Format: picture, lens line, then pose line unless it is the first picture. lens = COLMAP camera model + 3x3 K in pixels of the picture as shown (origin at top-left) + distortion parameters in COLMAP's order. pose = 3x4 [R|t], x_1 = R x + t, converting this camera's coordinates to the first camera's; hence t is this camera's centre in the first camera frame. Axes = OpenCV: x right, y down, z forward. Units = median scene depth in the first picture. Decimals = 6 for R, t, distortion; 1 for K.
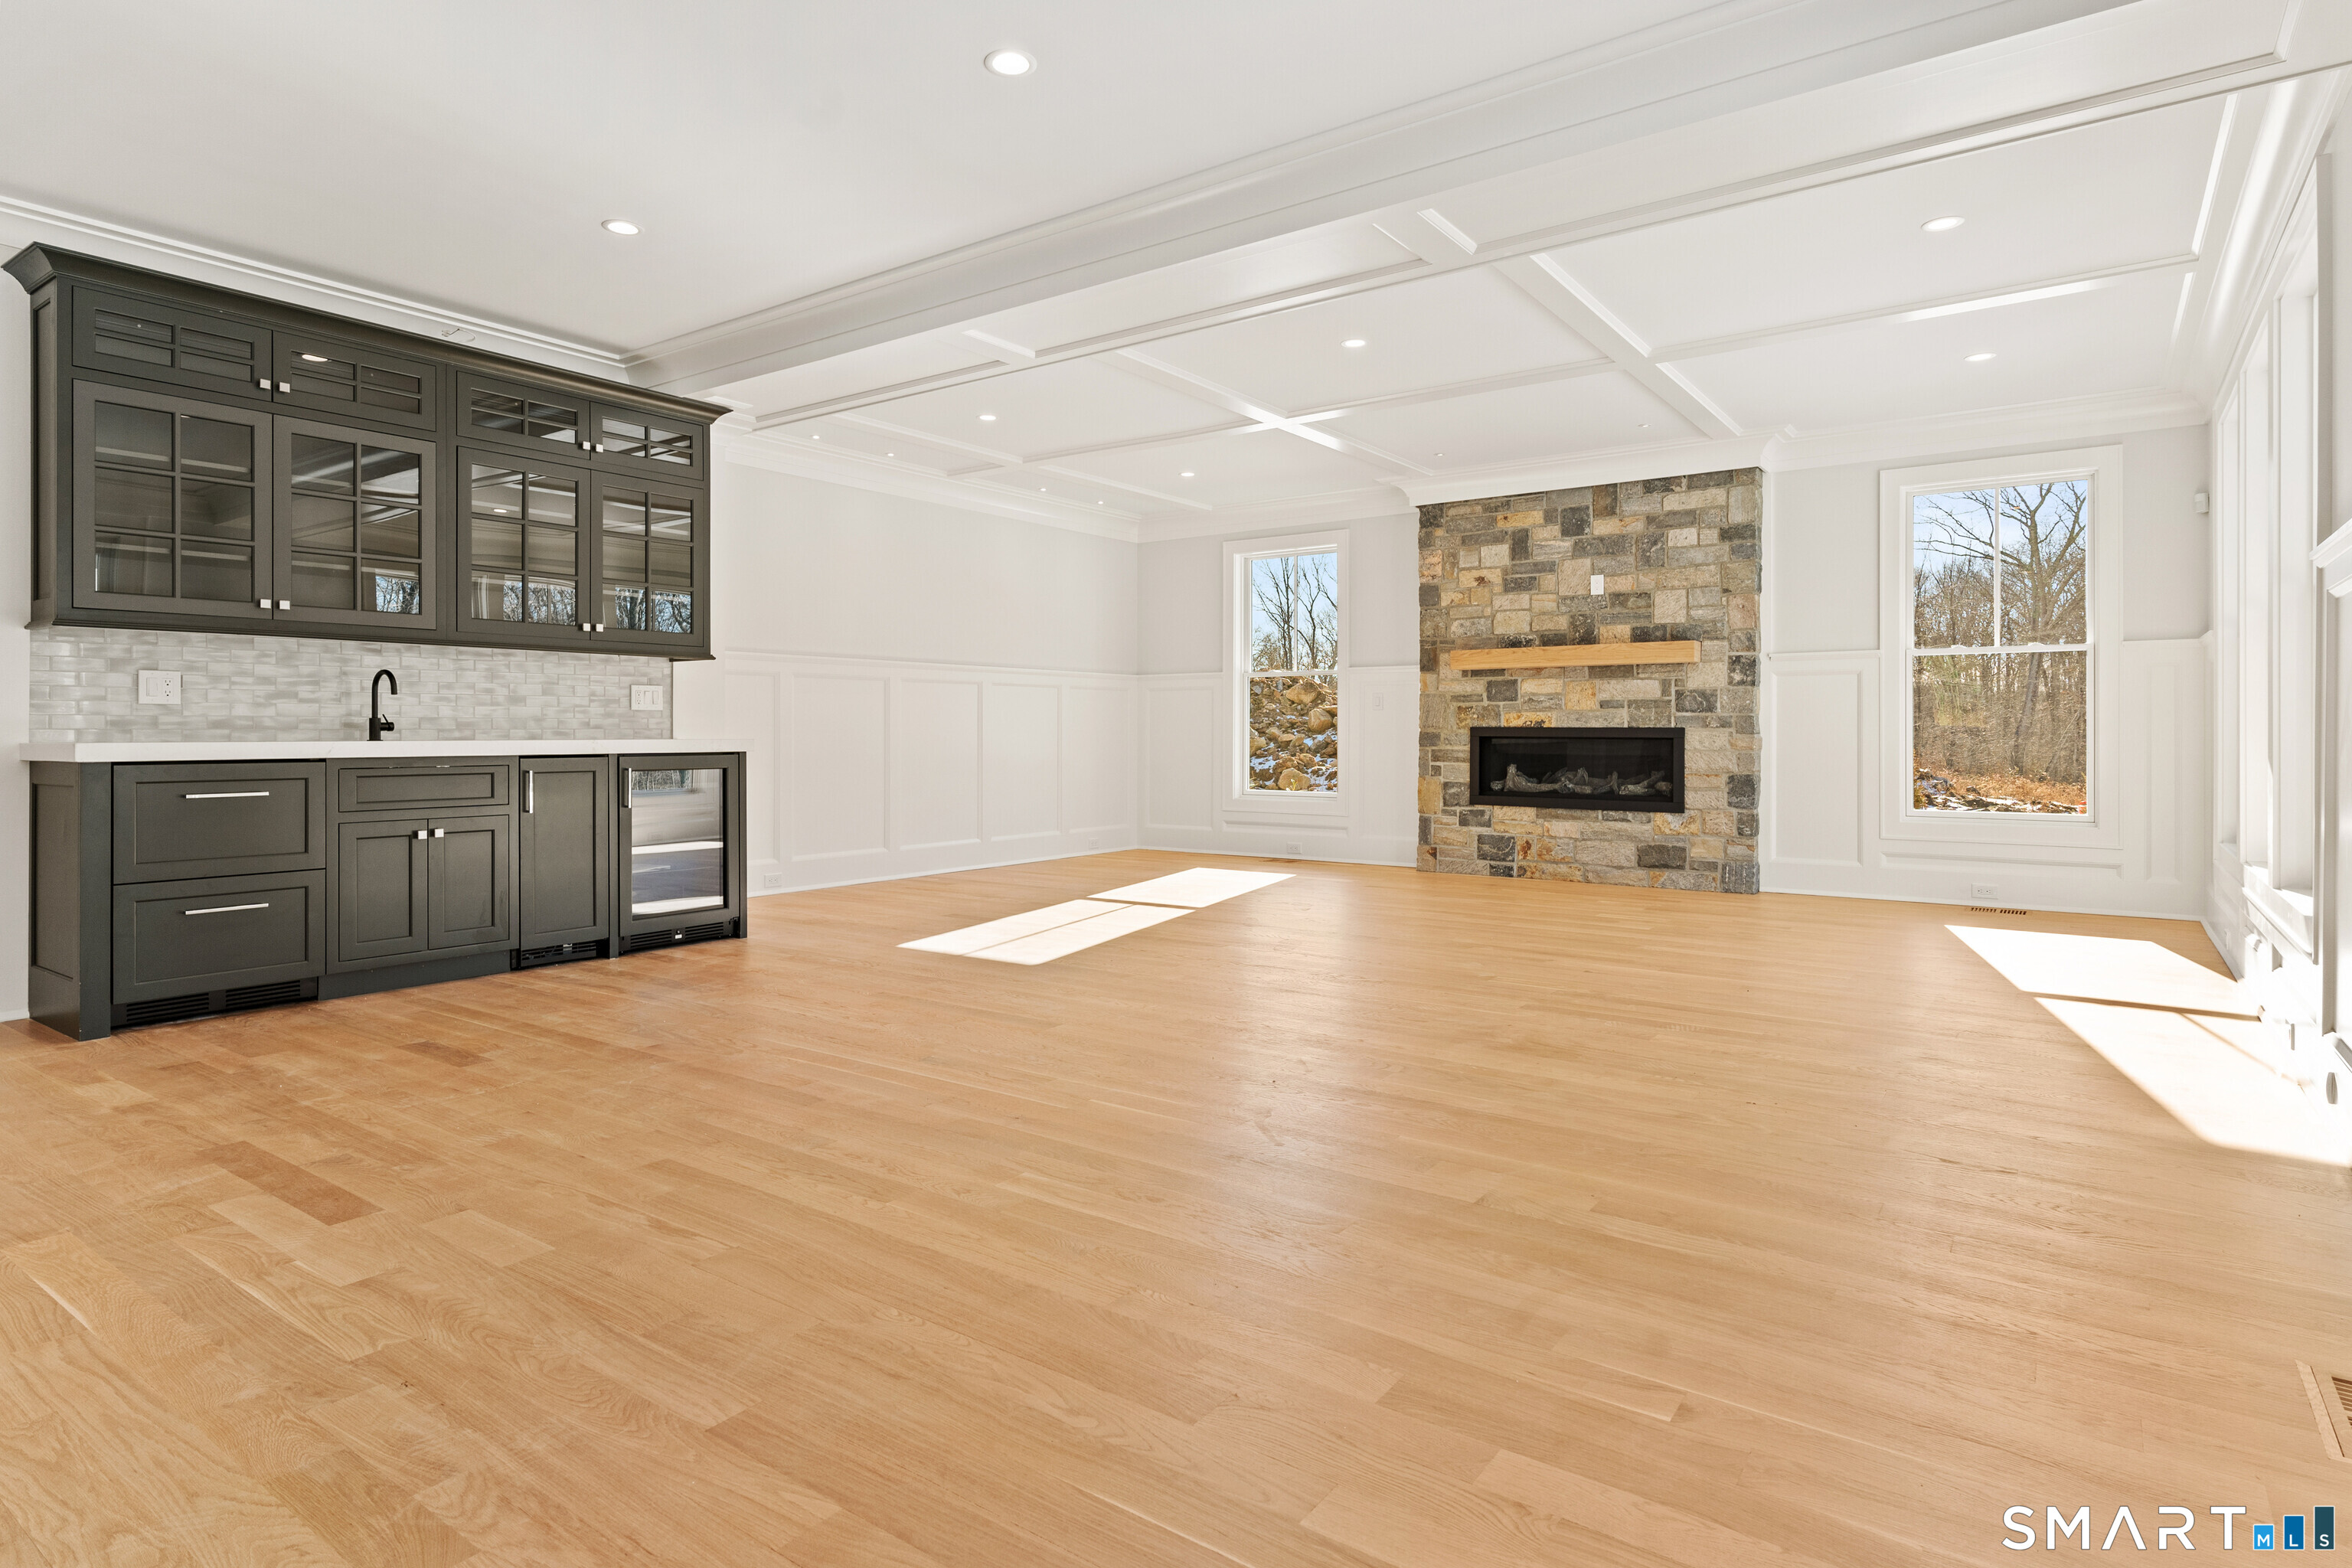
lens RADIAL K [[1260.8, 0, 1164.5], [0, 1260.8, 731.1], [0, 0, 1]] dist [0.002372, 0.000271]
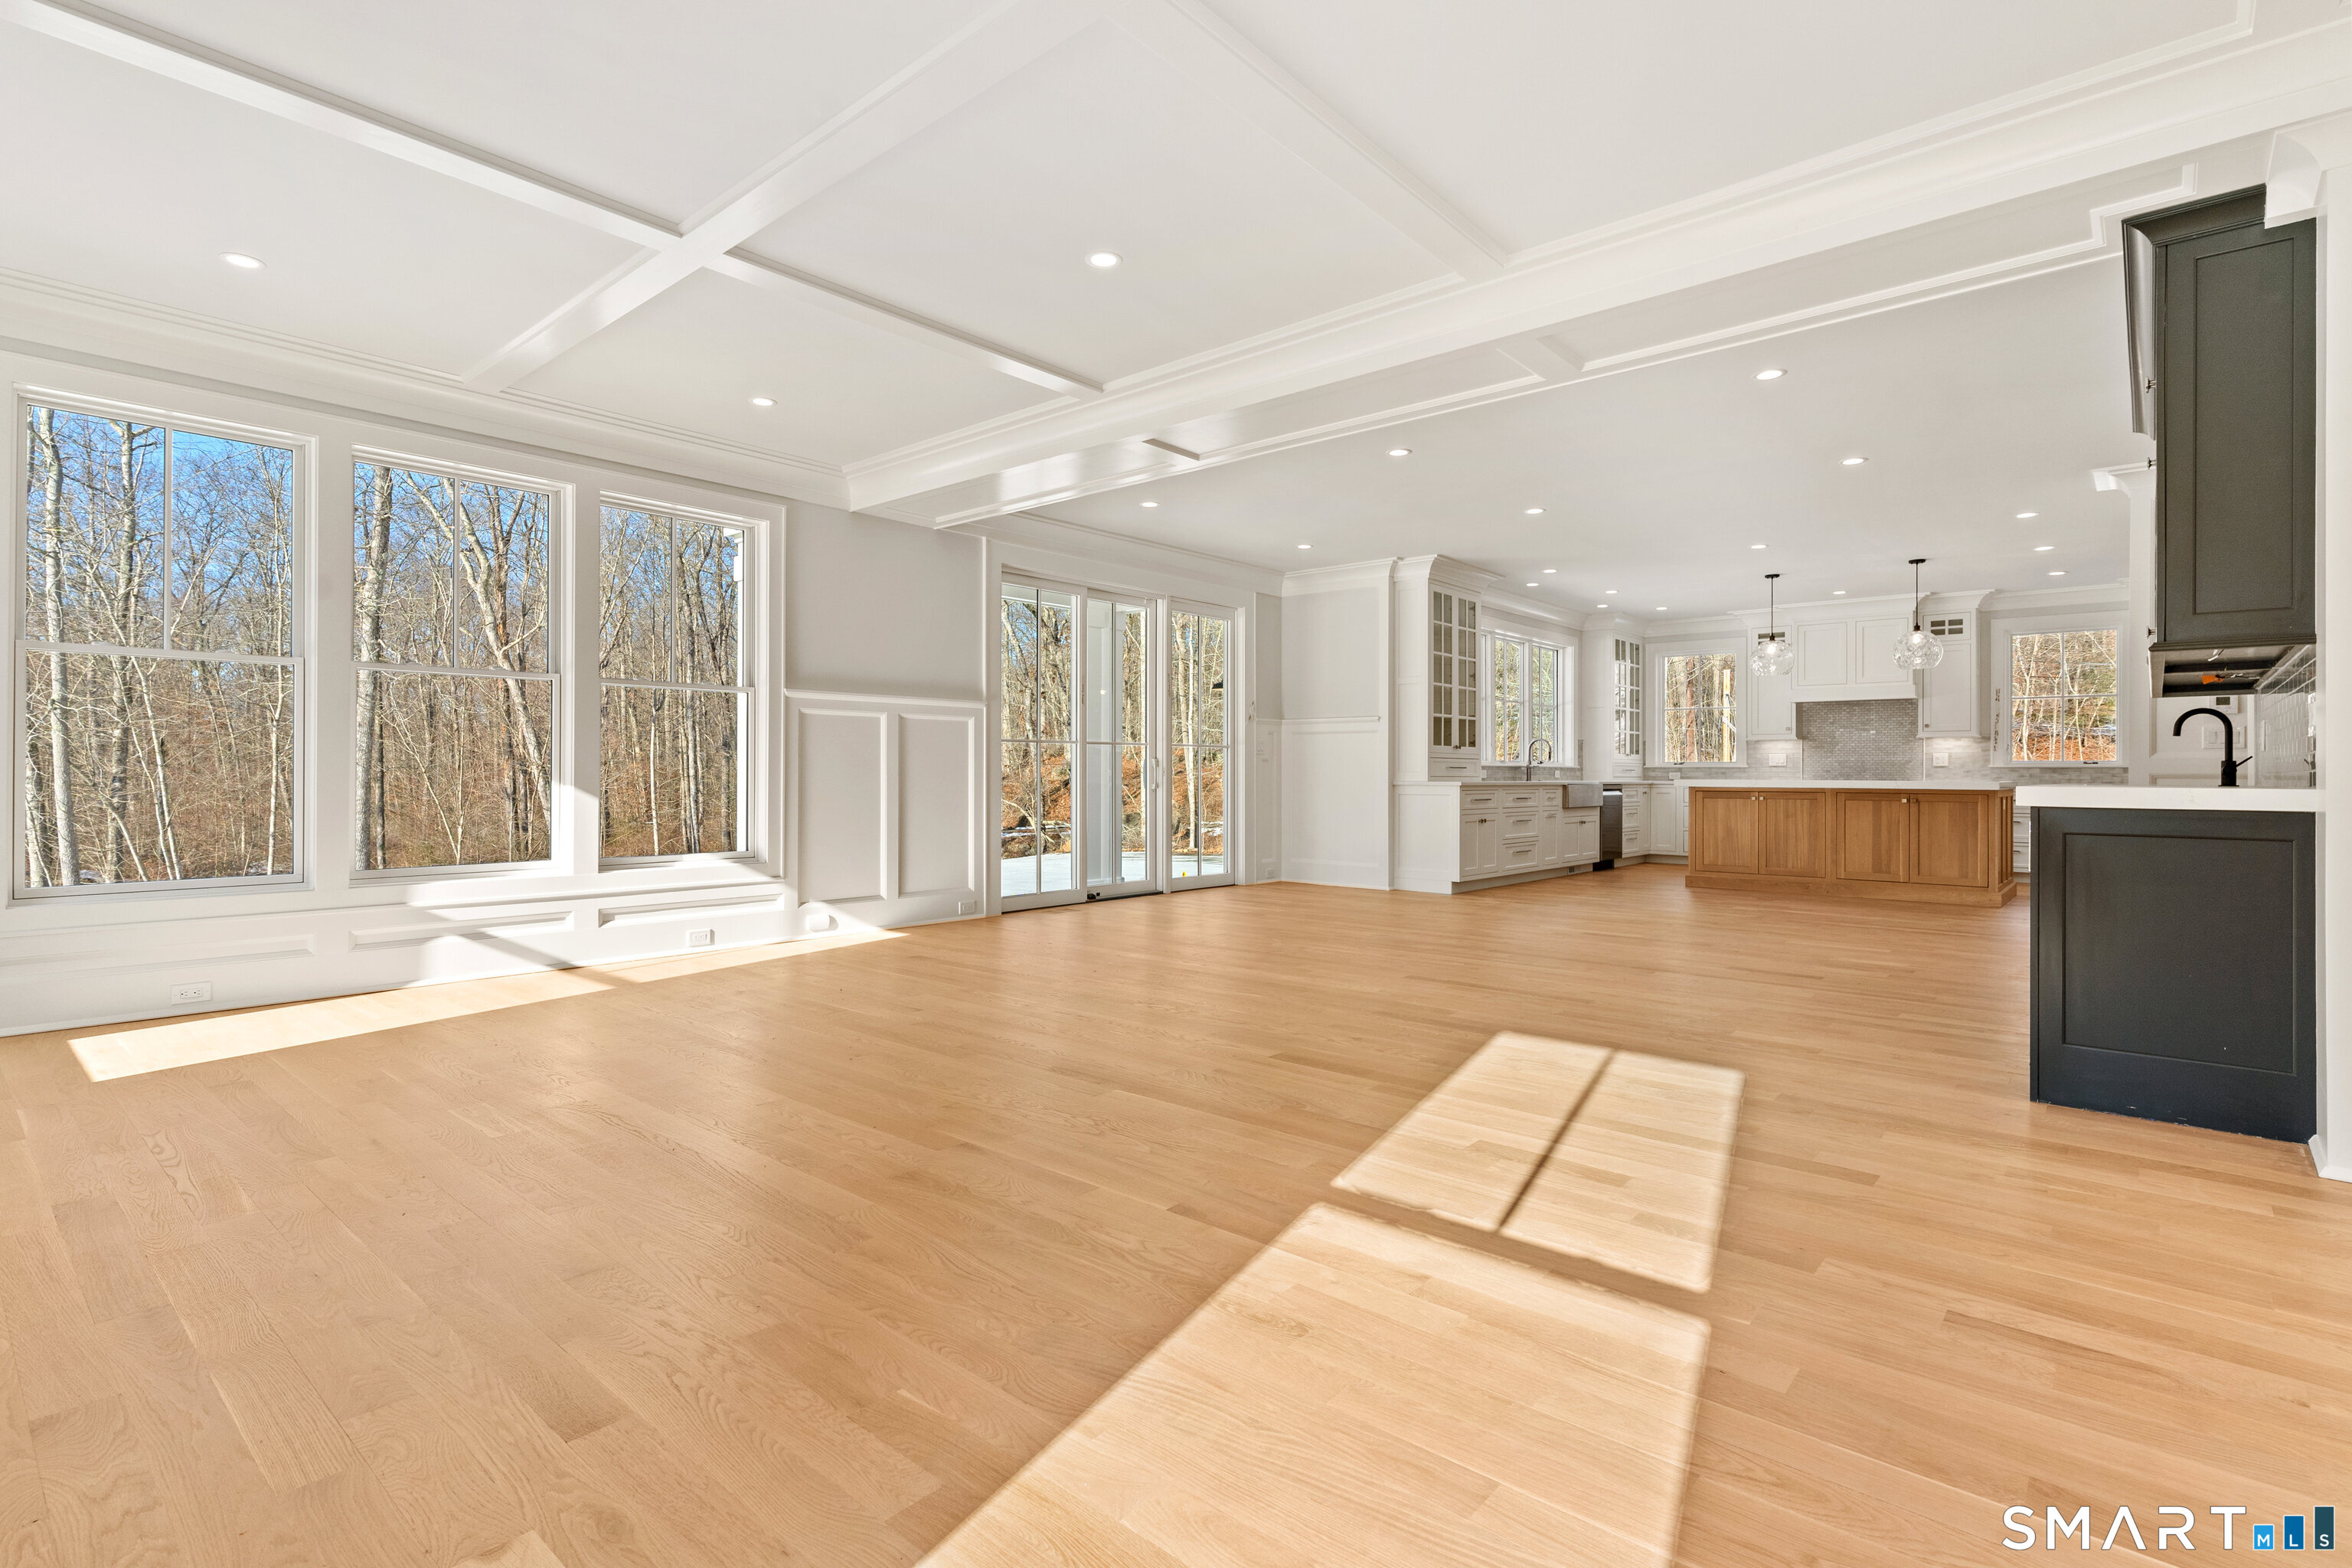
lens RADIAL K [[1117.3, 0, 1161.6], [0, 1117.3, 767.1], [0, 0, 1]] dist [0.002237, 0.000647]
pose [[-0.996049, -0.002897, 0.088763, 0.035888], [-0.003363, 0.999981, -0.005110, 0.000362], [-0.088746, -0.005389, -0.996040, 1.179121]]
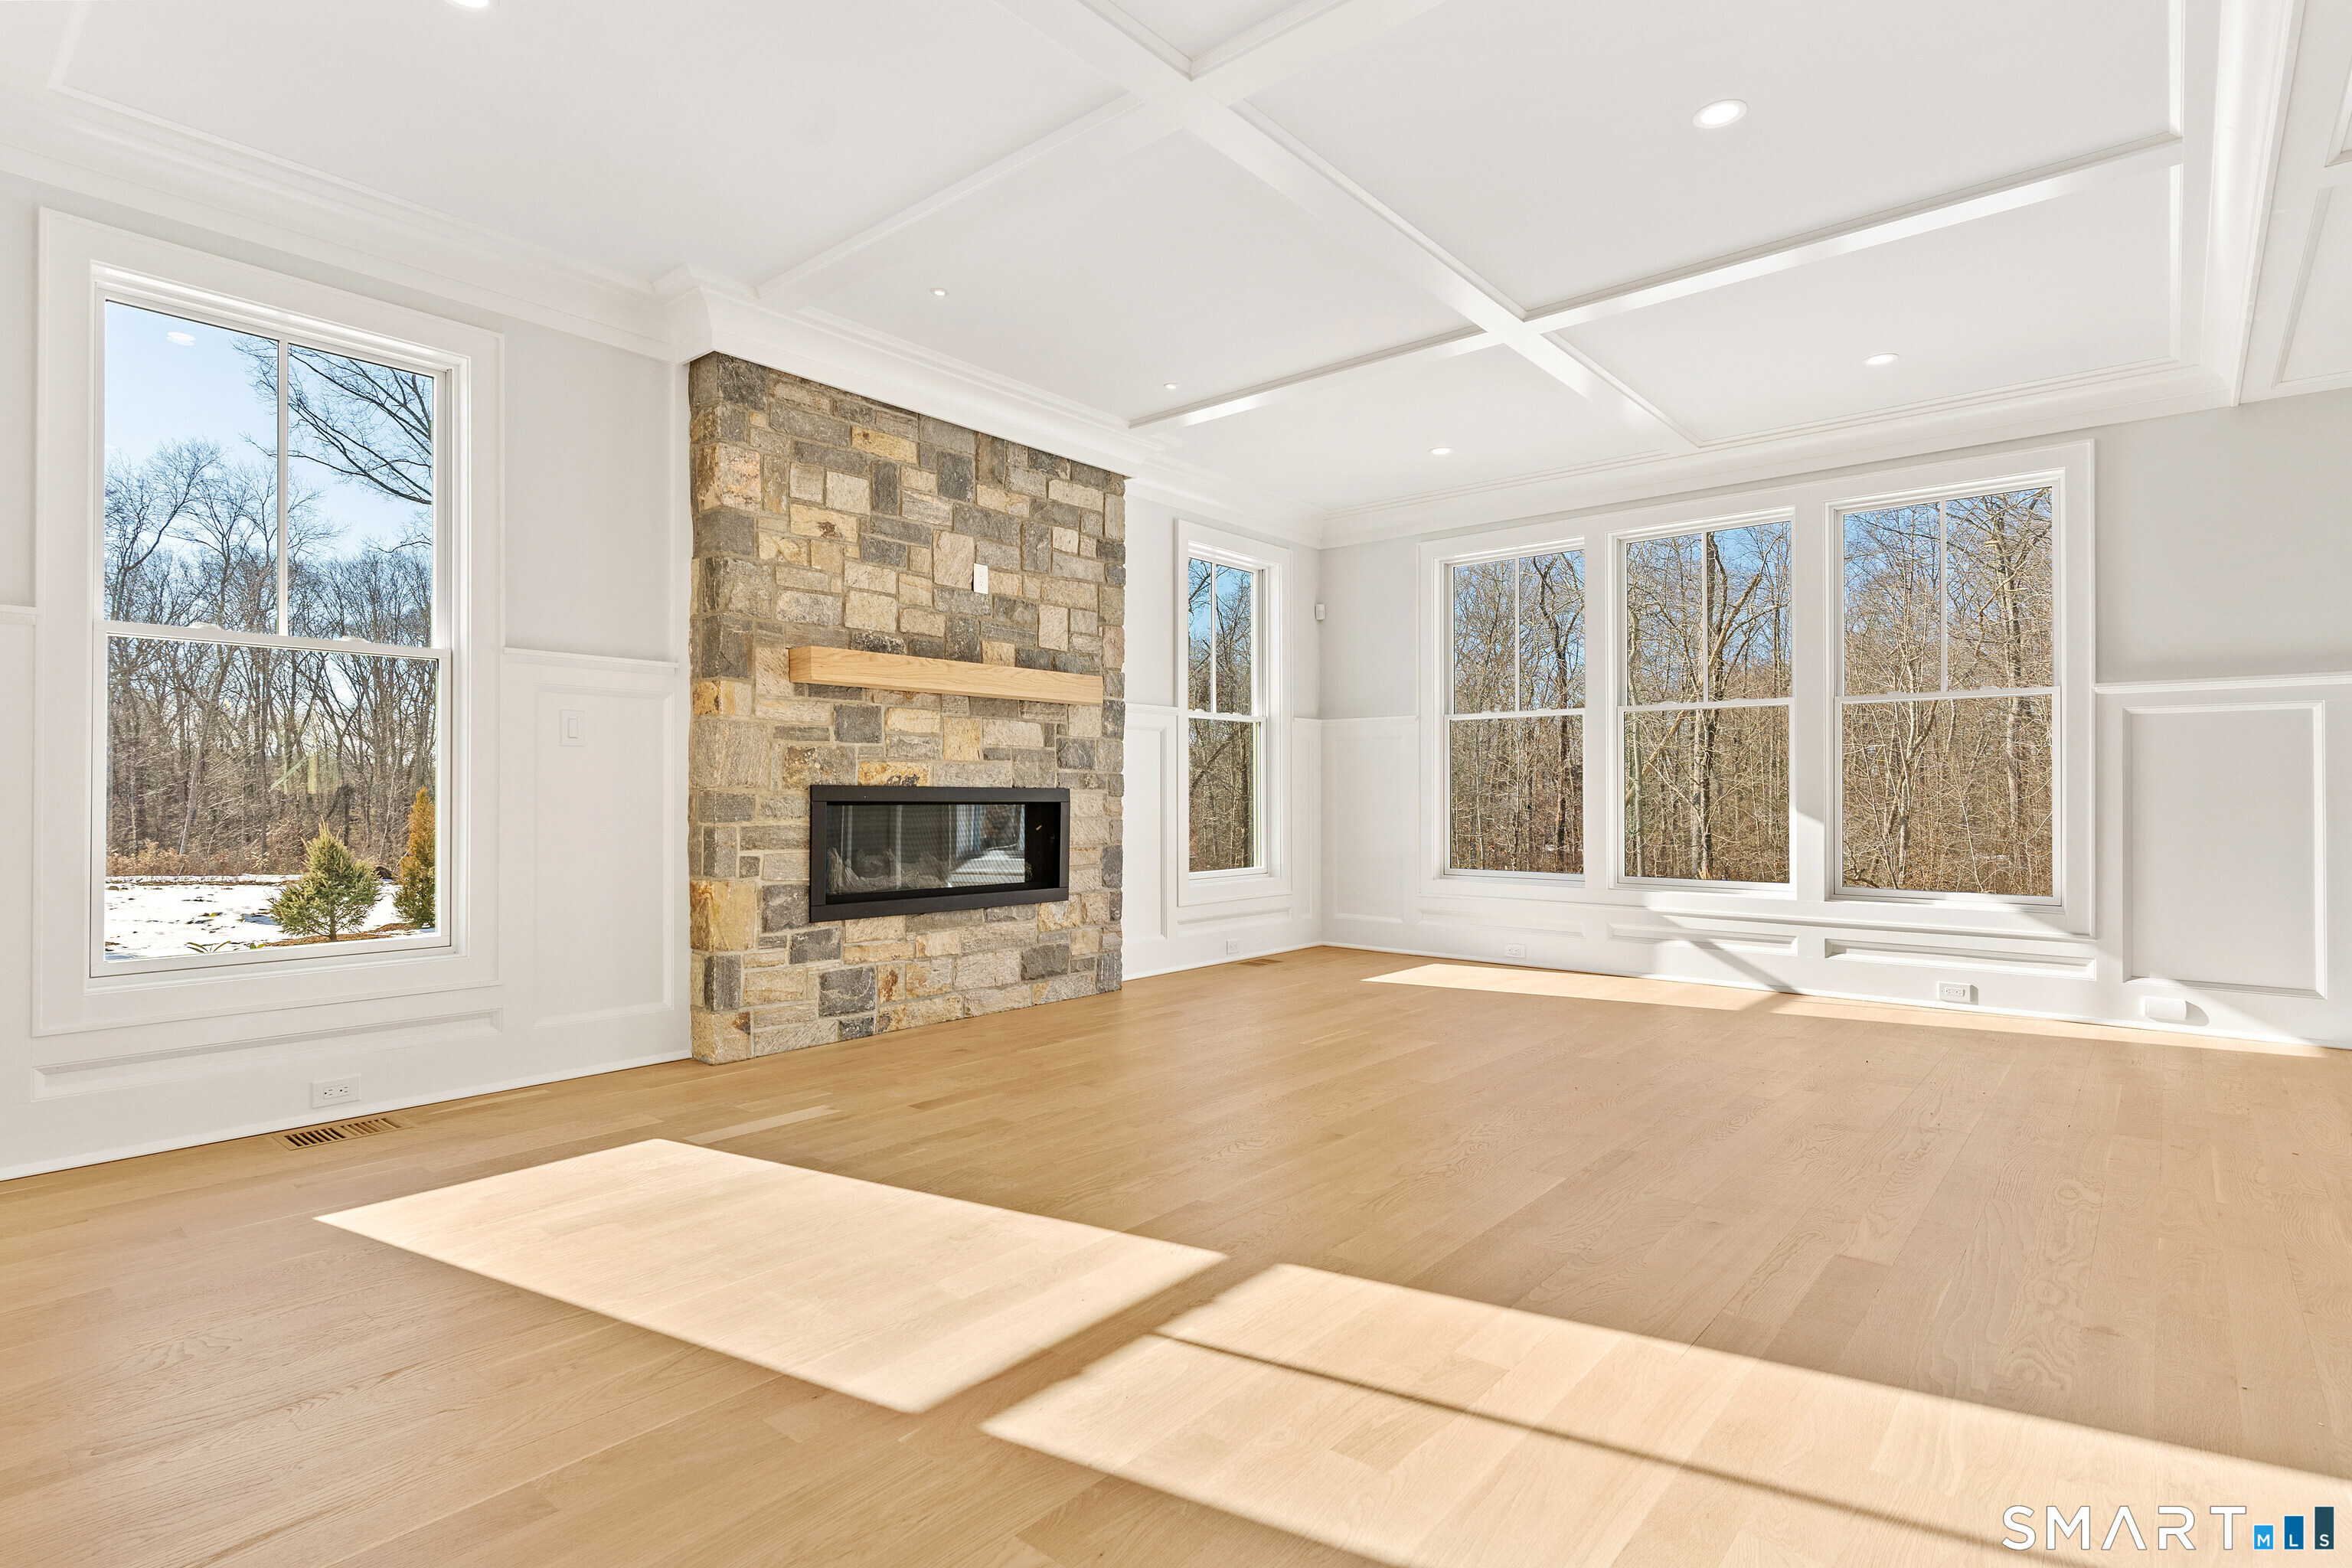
lens RADIAL K [[1191.0, 0, 1176.0], [0, 1191.0, 784.0], [0, 0, 1]] dist [0.005779, 0.000474]
pose [[0.071164, 0.008966, 0.997424, -0.293767], [-0.001324, 0.999960, -0.008895, 0.000931], [-0.997464, -0.000687, 0.071173, 0.851621]]
